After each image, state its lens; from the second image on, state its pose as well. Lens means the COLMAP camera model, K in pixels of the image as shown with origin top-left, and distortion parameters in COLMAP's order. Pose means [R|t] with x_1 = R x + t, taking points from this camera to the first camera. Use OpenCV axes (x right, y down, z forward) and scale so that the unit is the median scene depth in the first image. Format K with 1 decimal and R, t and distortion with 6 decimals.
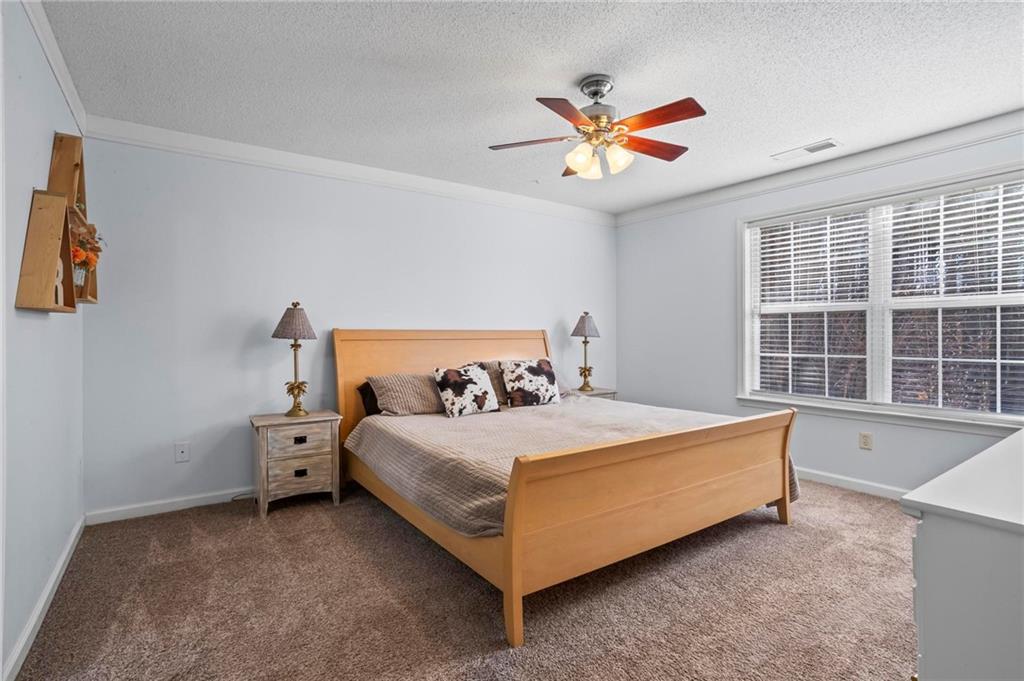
lens RADIAL K [[497.5, 0, 505.4], [0, 497.5, 337.2], [0, 0, 1]] dist [-0.051872, 0.031573]
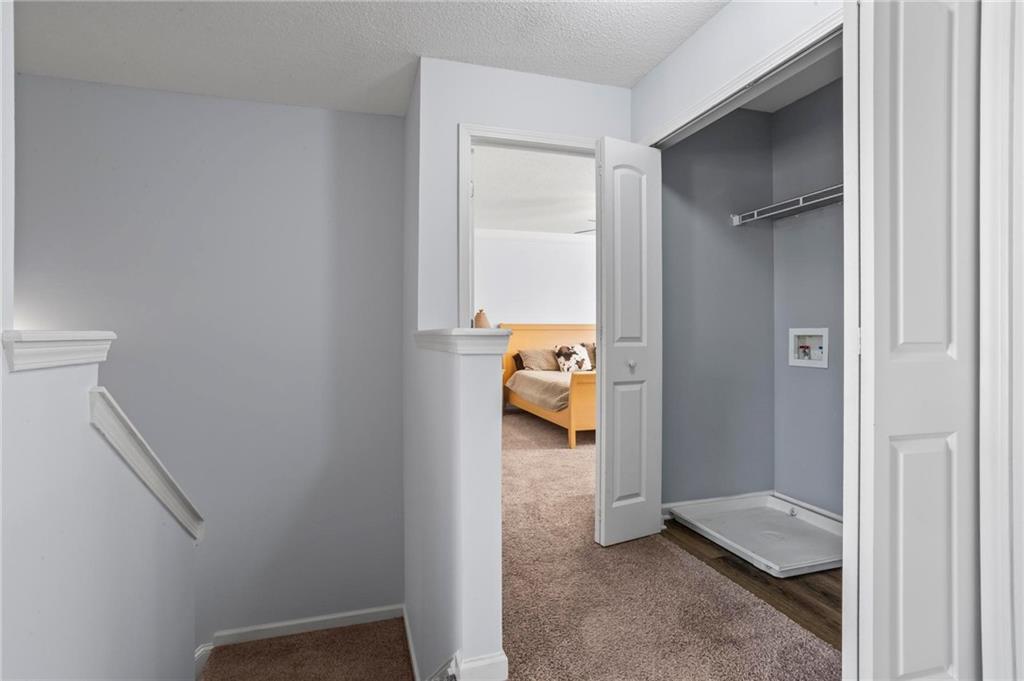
lens RADIAL K [[497.5, 0, 505.4], [0, 497.5, 337.2], [0, 0, 1]] dist [-0.051872, 0.031573]
pose [[0.952193, 0.002596, -0.305485, 0.238928], [0.001153, 0.999926, 0.012090, 0.011788], [0.305494, -0.011864, 0.952120, -0.765762]]
